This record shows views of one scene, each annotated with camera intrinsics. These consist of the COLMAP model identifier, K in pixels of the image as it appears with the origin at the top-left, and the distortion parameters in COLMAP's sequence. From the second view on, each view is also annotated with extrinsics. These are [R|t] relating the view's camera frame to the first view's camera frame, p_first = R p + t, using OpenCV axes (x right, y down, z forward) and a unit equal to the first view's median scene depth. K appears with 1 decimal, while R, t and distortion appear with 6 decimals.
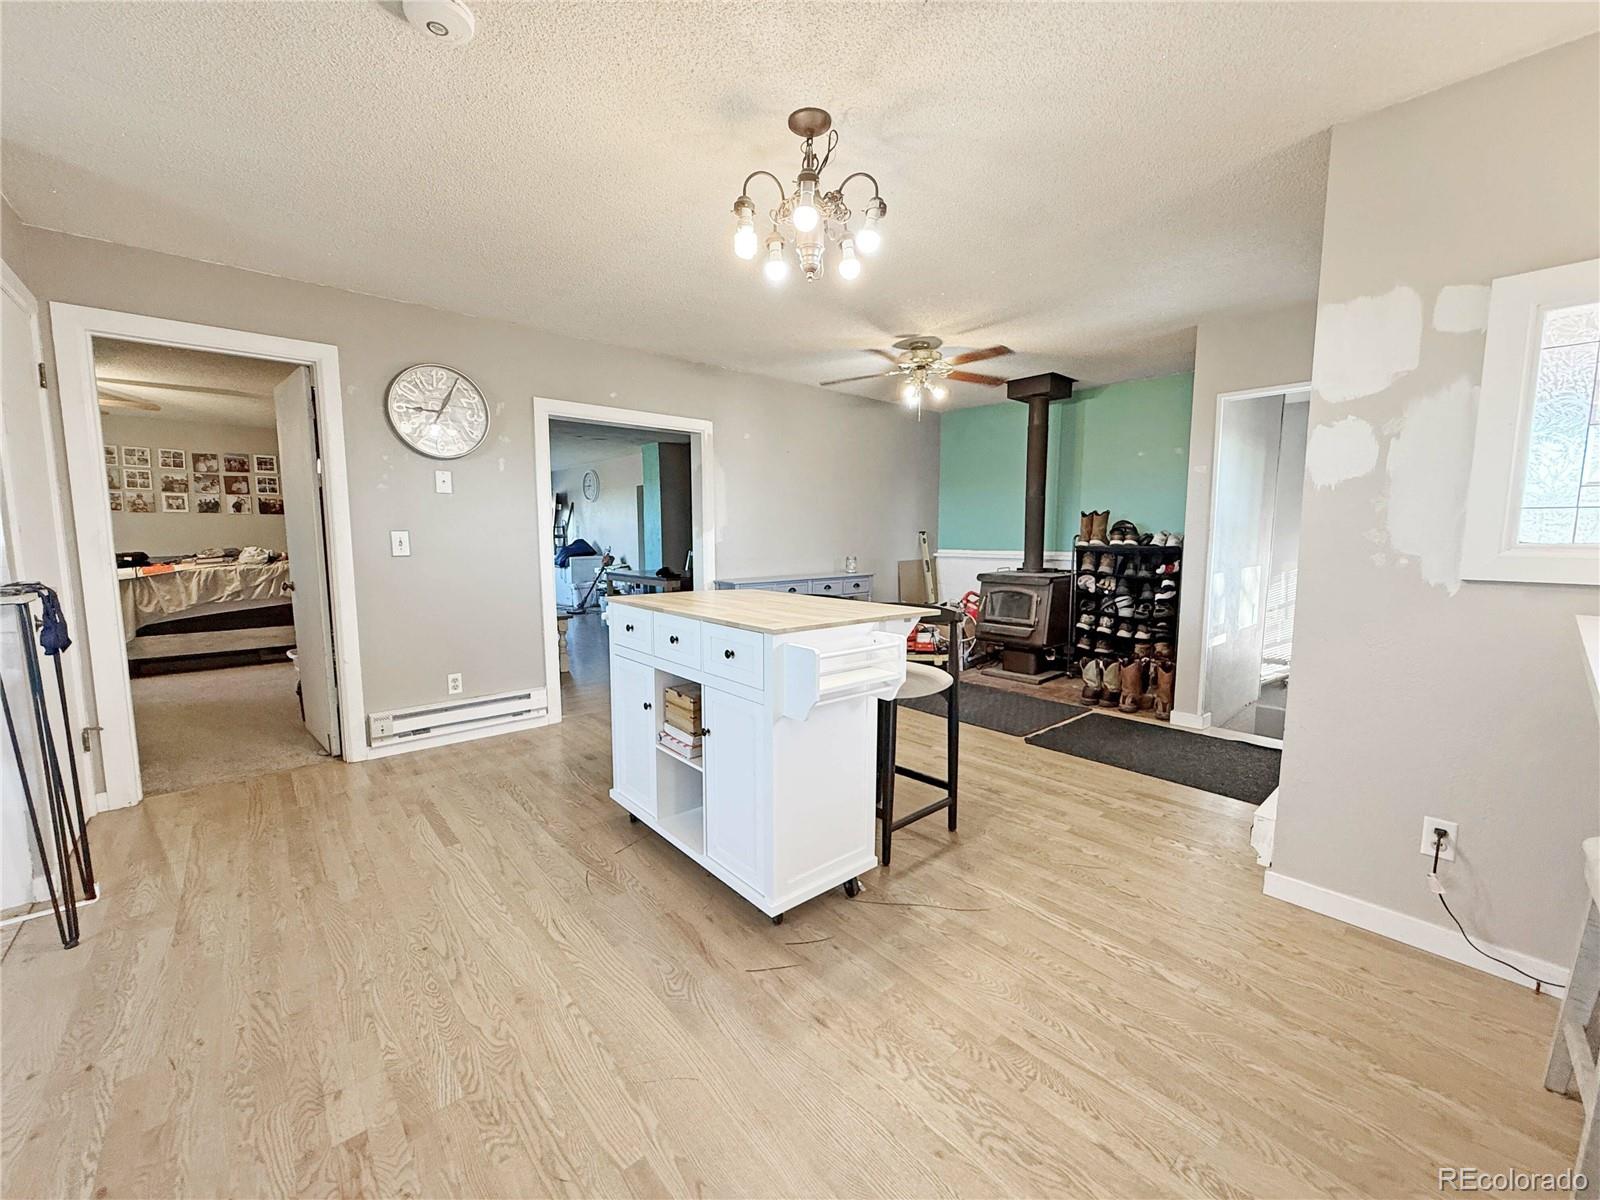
lens RADIAL K [[636.3, 0, 796.6], [0, 636.3, 602.9], [0, 0, 1]] dist [0.002489, 0.000059]
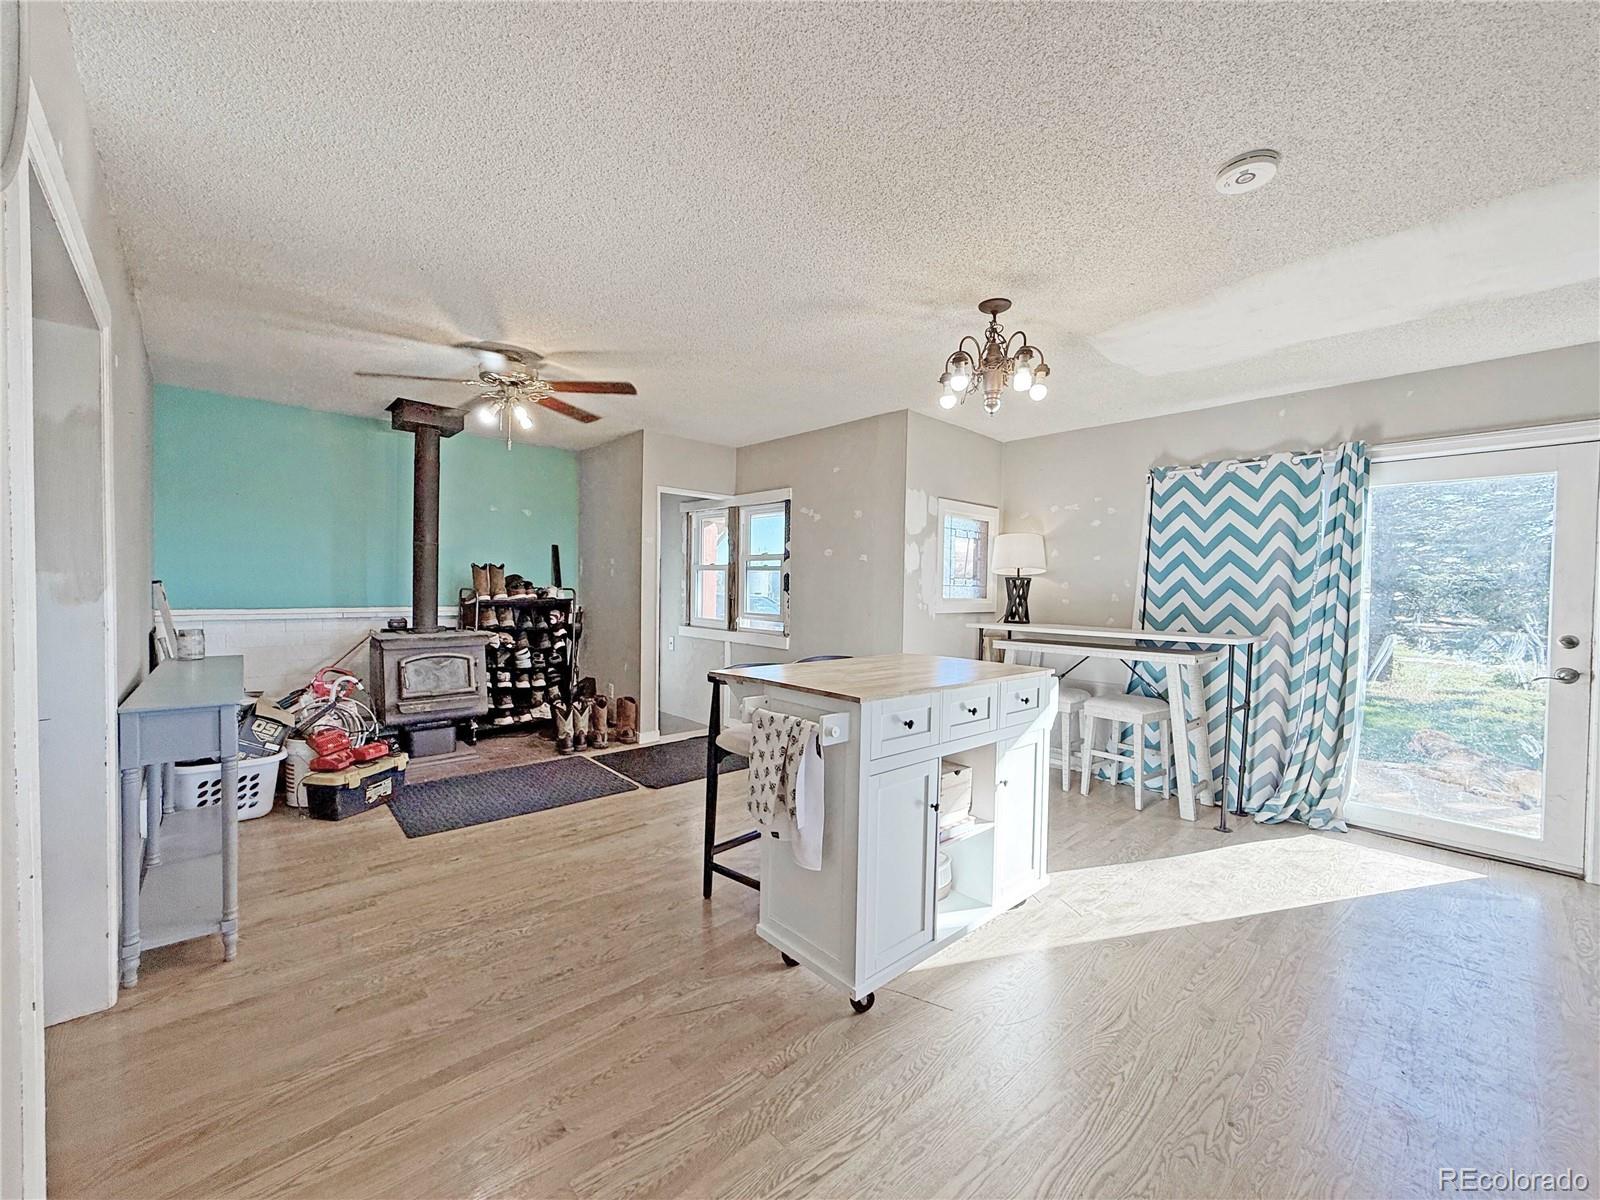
lens RADIAL K [[636.3, 0, 797.4], [0, 636.3, 602.4], [0, 0, 1]] dist [0.002489, 0.000059]
pose [[-0.021992, -0.026516, 0.999406, -0.604013], [0.093247, 0.995236, 0.028457, -0.083754], [-0.995400, 0.093818, -0.019415, 0.665984]]
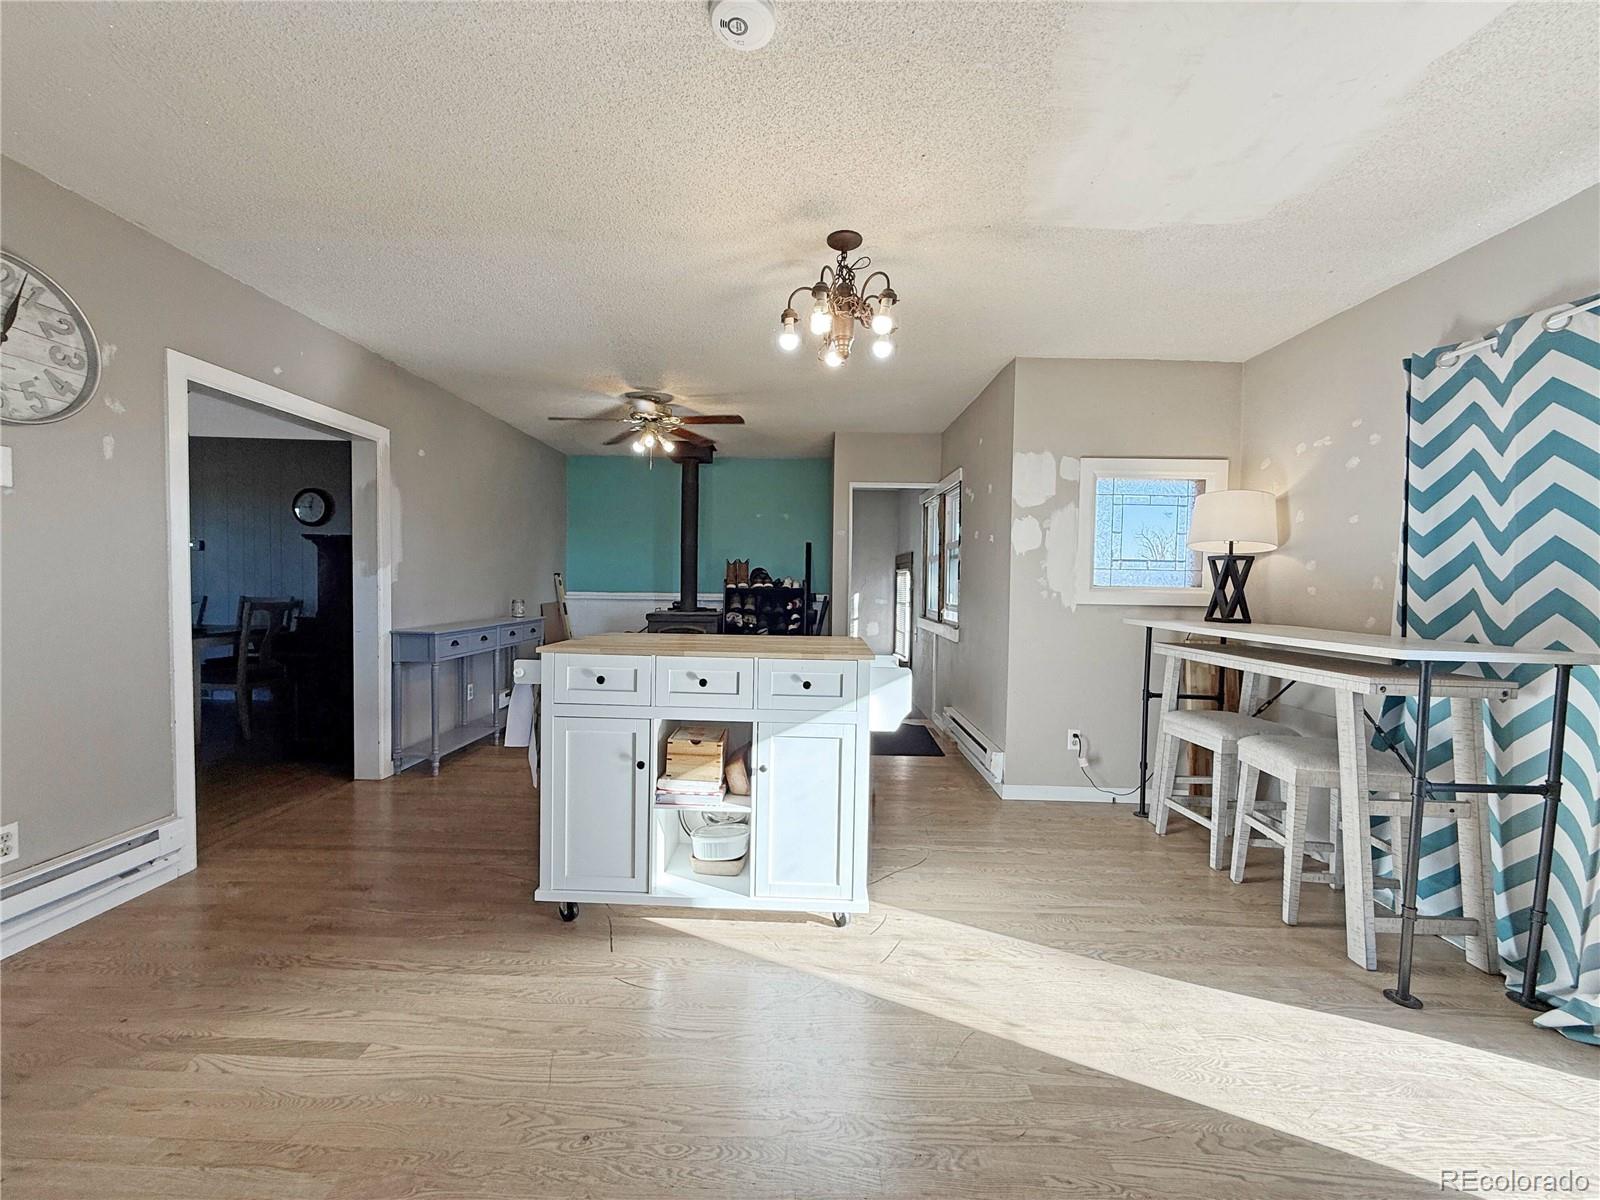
lens RADIAL K [[636.3, 0, 794.8], [0, 636.3, 602.1], [0, 0, 1]] dist [0.002489, 0.000059]
pose [[0.675091, -0.013731, 0.737607, -0.421065], [0.065855, 0.996957, -0.041714, -0.007055], [-0.734789, 0.076735, 0.673941, 0.130800]]
